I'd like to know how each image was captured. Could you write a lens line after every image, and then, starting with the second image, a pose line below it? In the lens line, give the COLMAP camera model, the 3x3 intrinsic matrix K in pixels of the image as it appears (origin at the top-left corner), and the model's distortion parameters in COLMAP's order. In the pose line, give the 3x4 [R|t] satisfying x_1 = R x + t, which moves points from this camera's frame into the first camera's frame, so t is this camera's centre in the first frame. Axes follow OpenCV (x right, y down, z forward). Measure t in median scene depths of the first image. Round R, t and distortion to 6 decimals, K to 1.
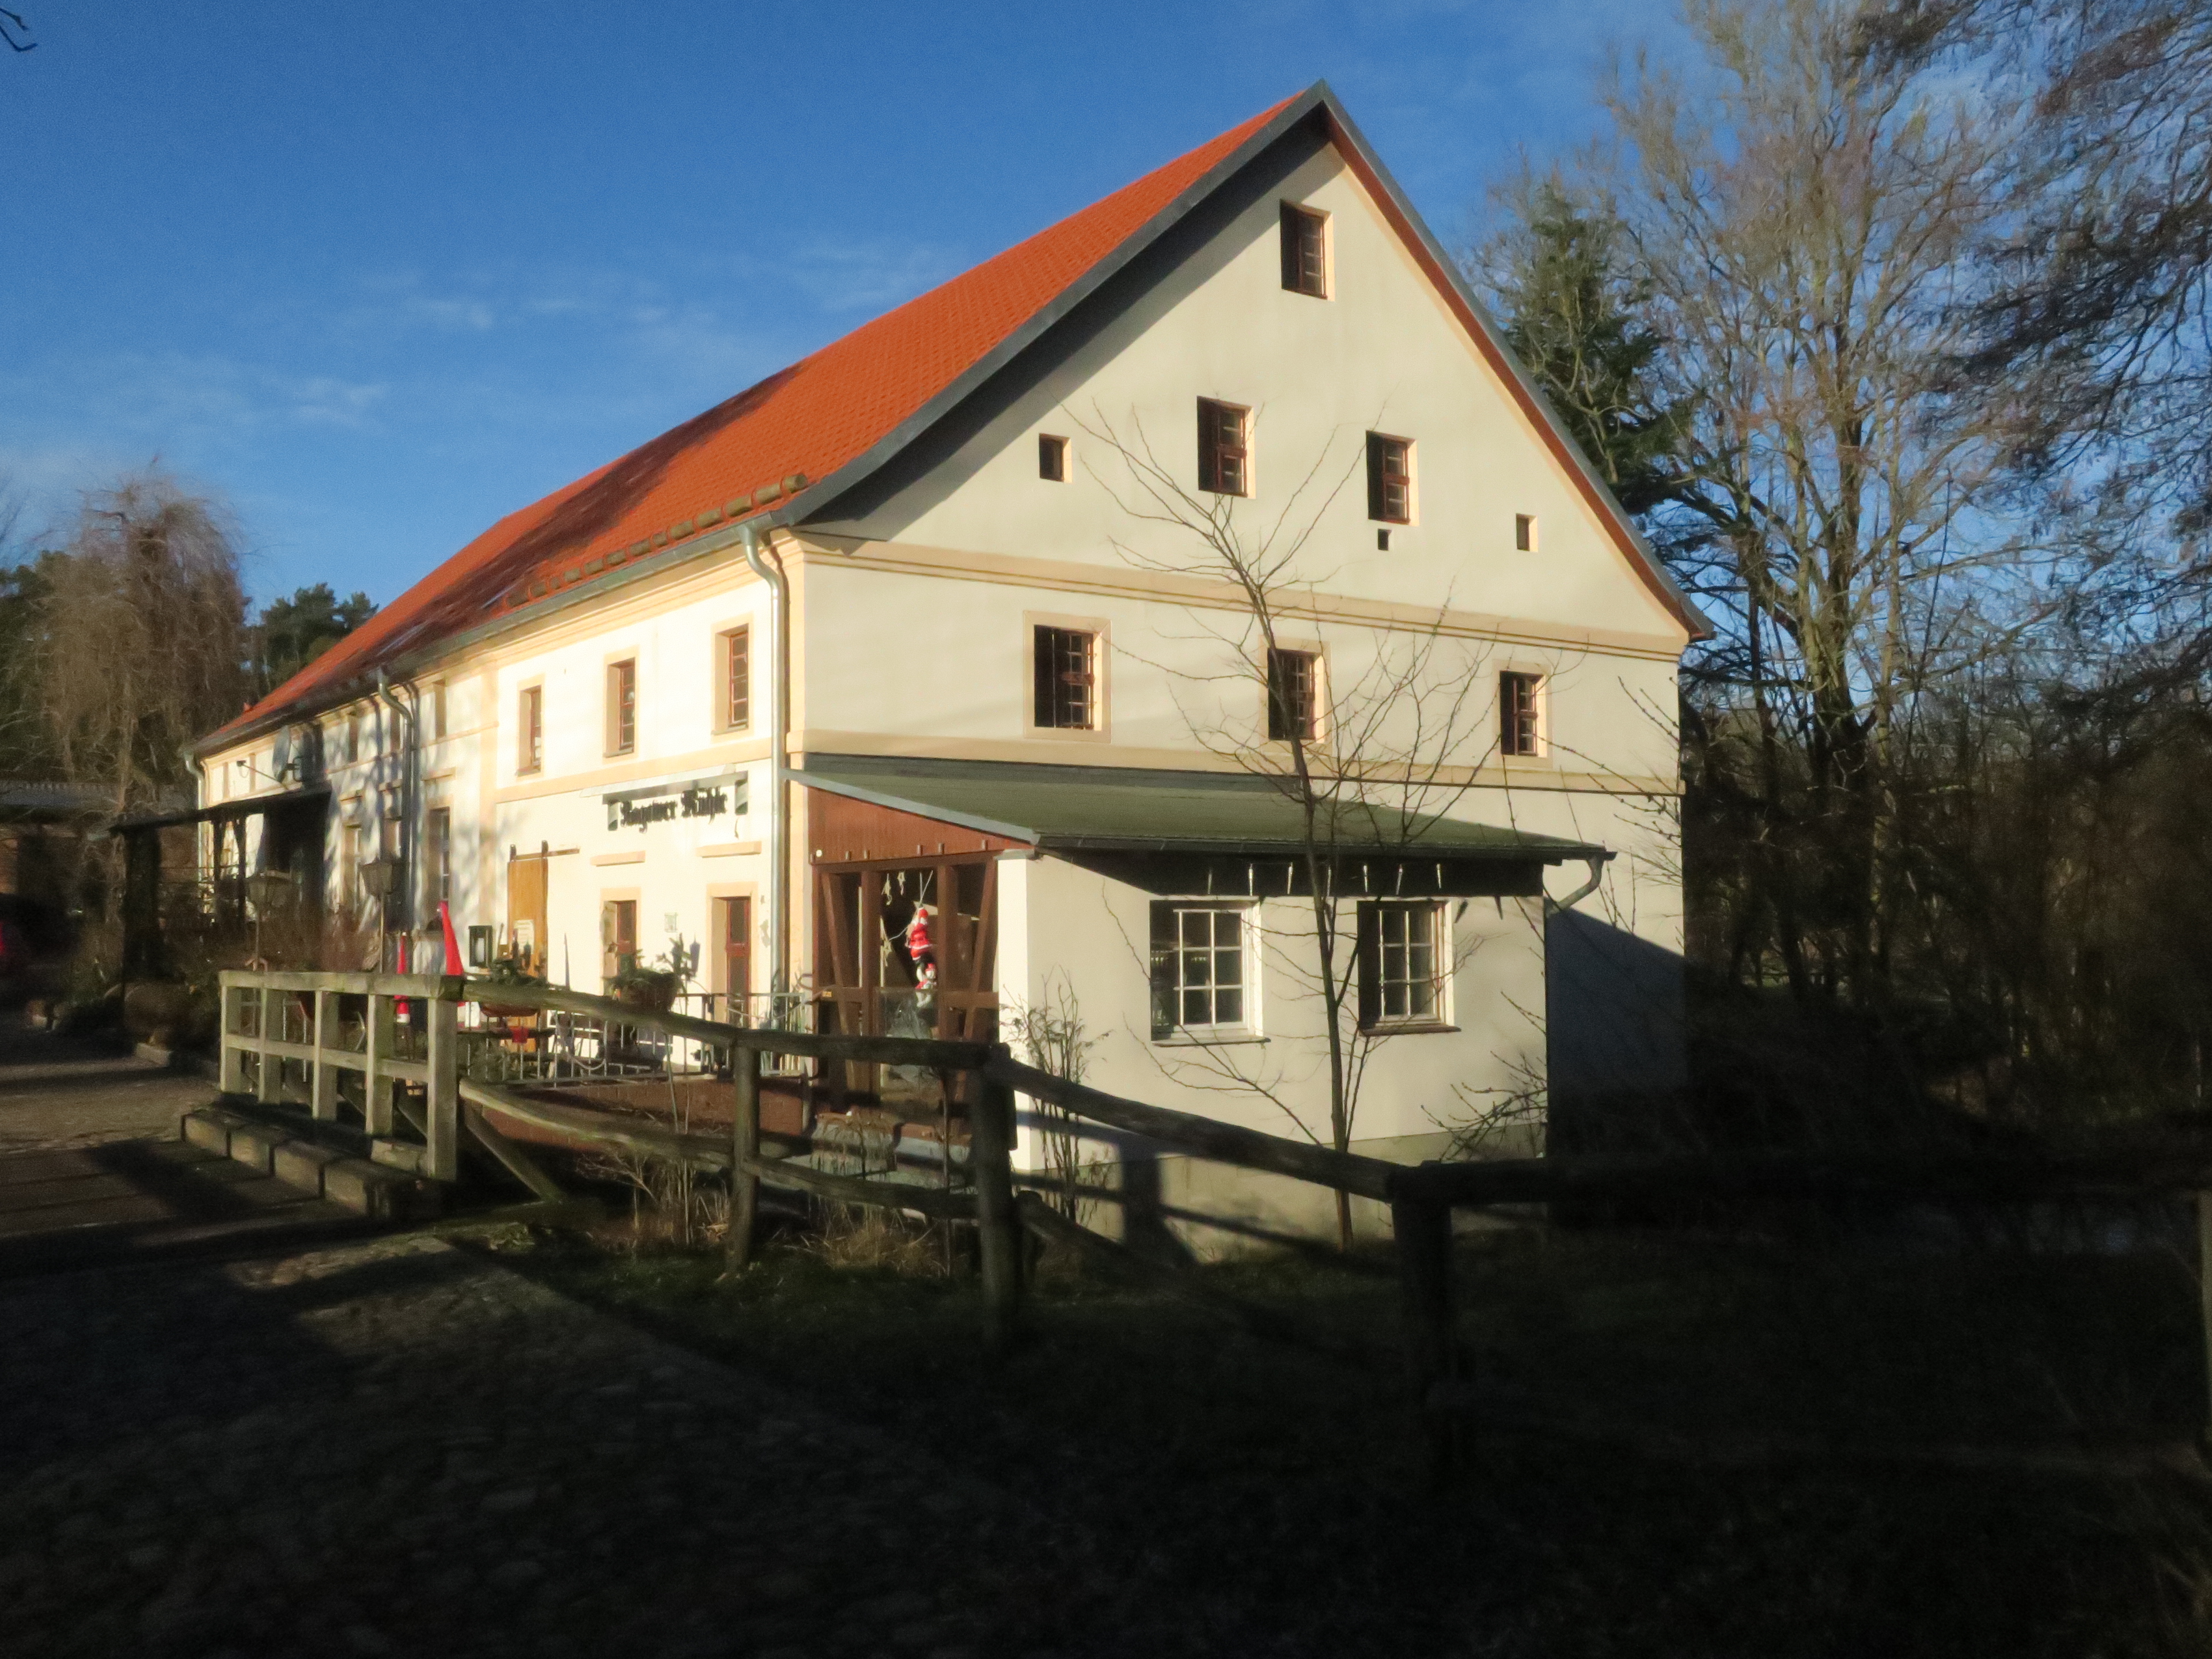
lens RADIAL K [[1963.1, 0, 1106.8], [0, 1963.1, 828.9], [0, 0, 1]] dist [0.001186, 0.001200]
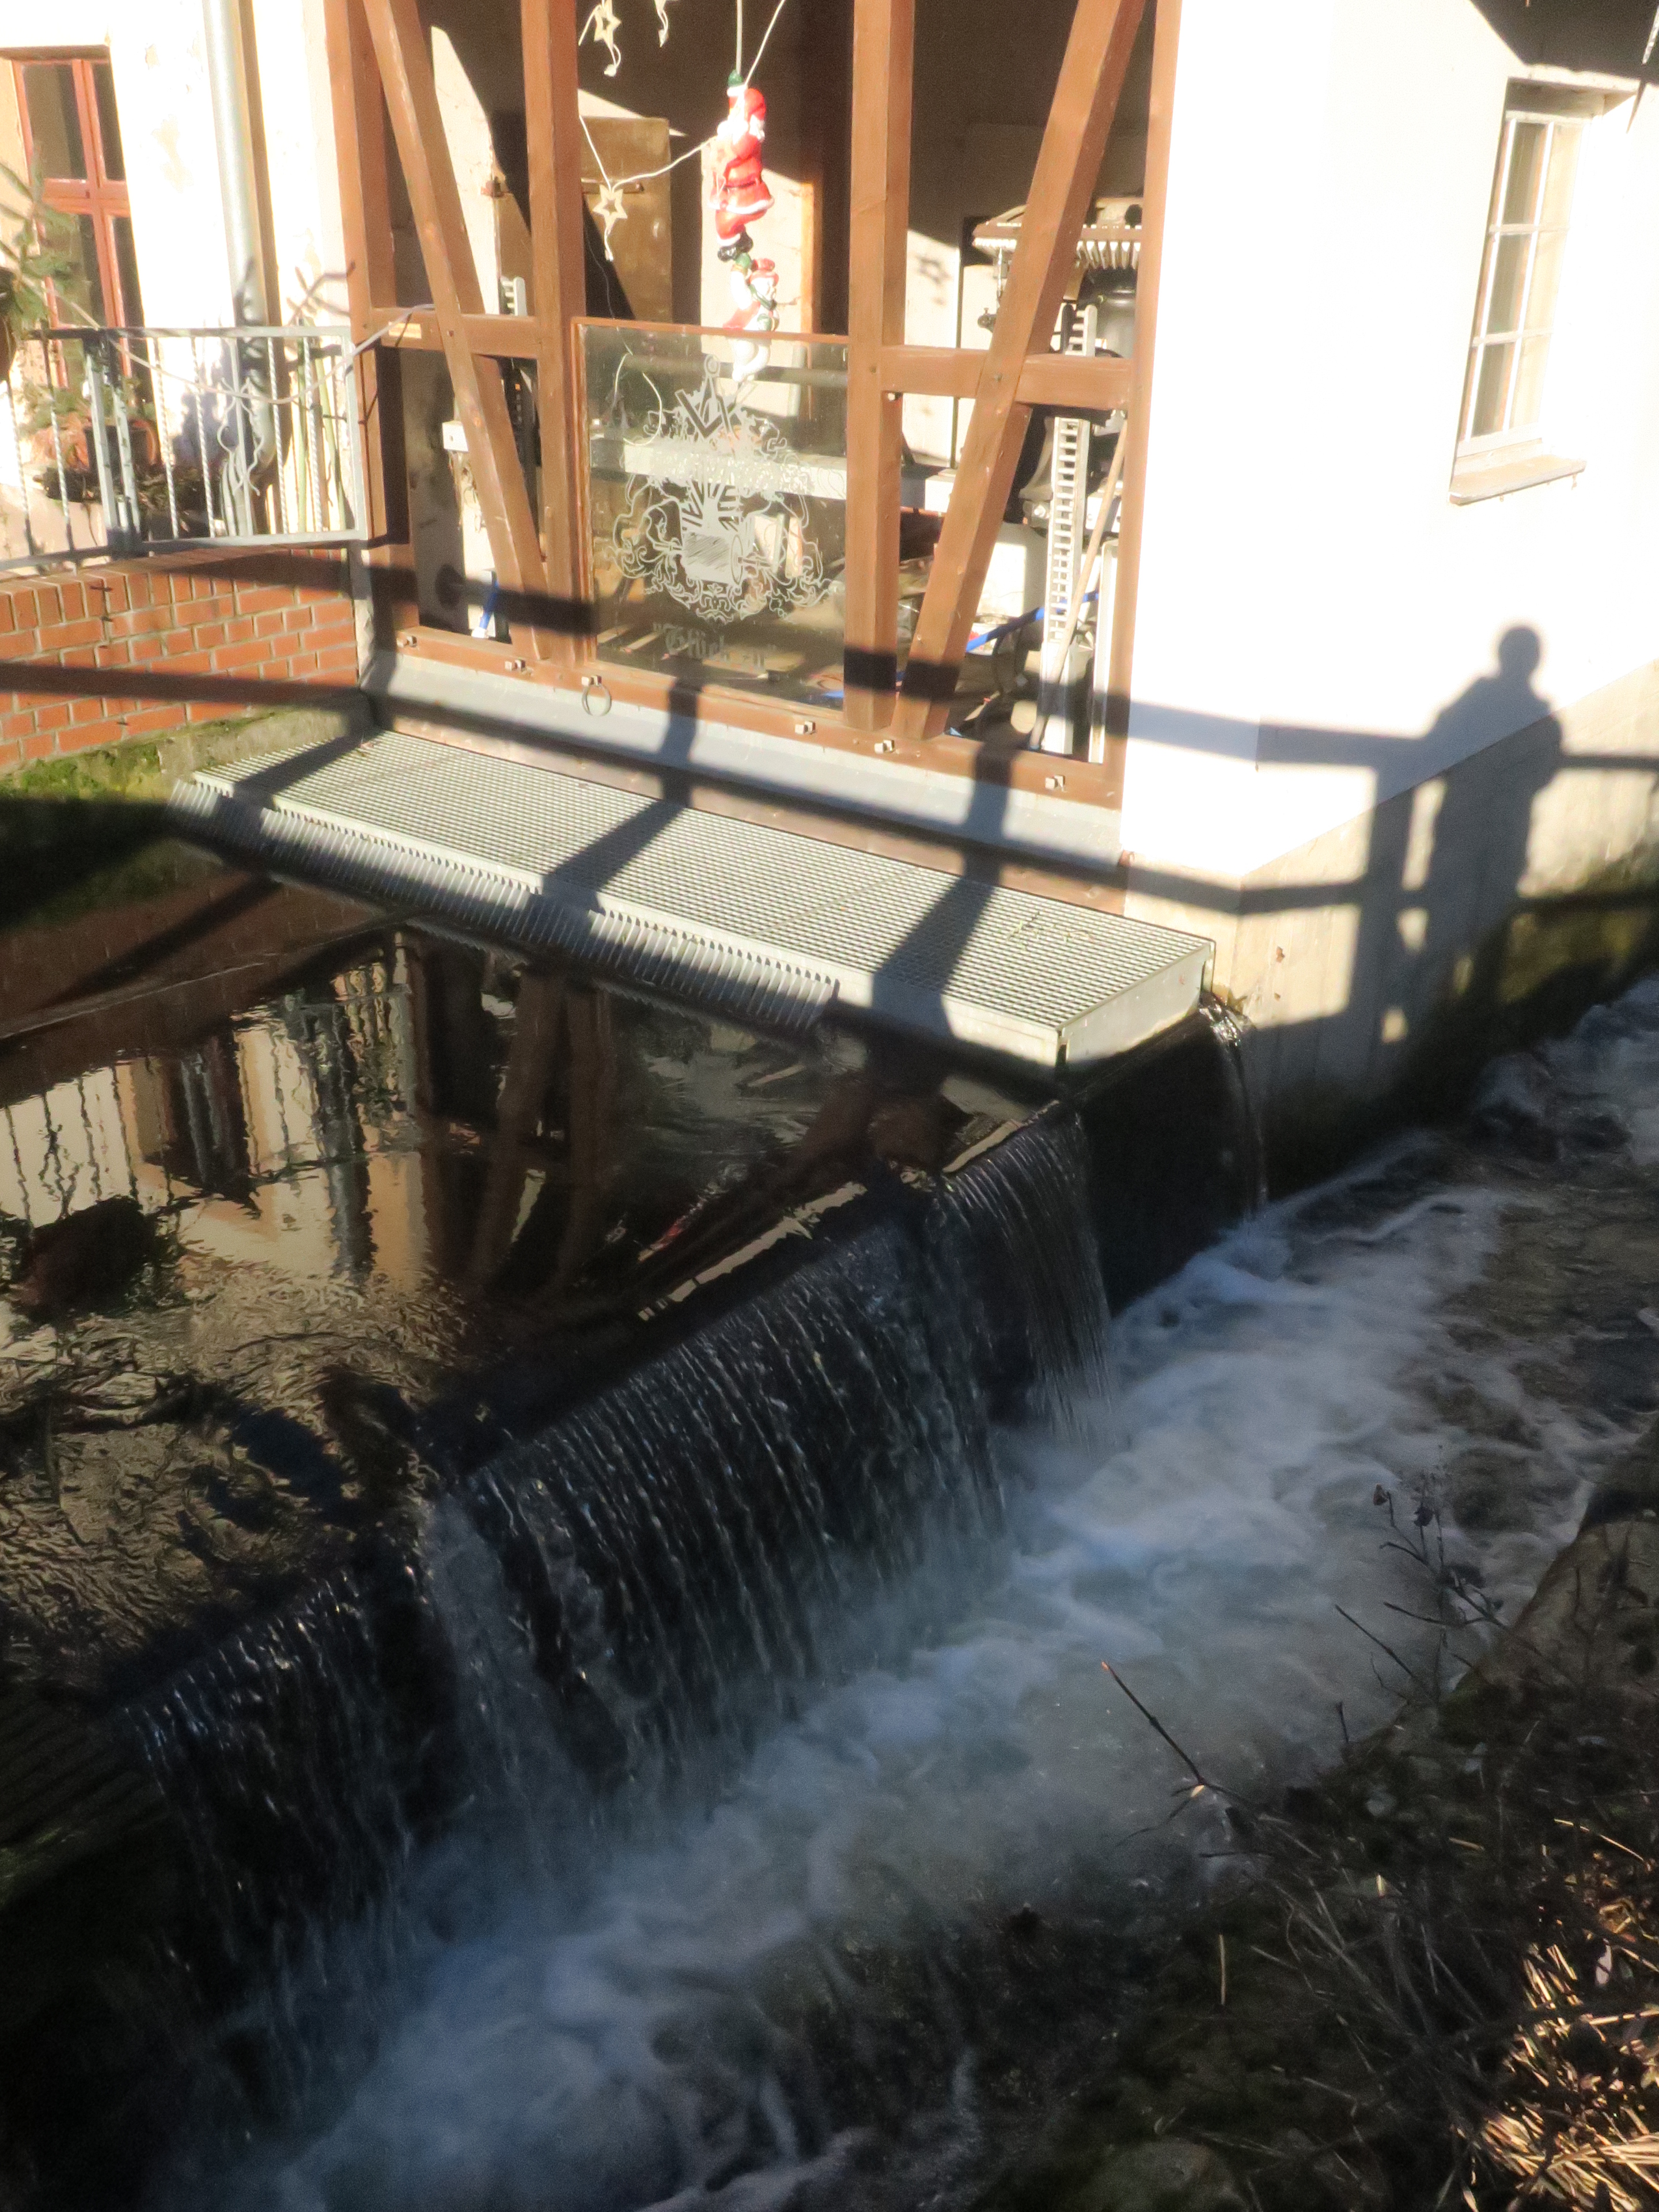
lens RADIAL K [[1963.1, 0, 827.9], [0, 1963.1, 1106.7], [0, 0, 1]] dist [0.001186, 0.001200]
pose [[0.957453, -0.102579, 0.269744, -0.181808], [-0.035755, 0.885329, 0.463588, 0.036017], [-0.286367, -0.453508, 0.843993, 0.567852]]
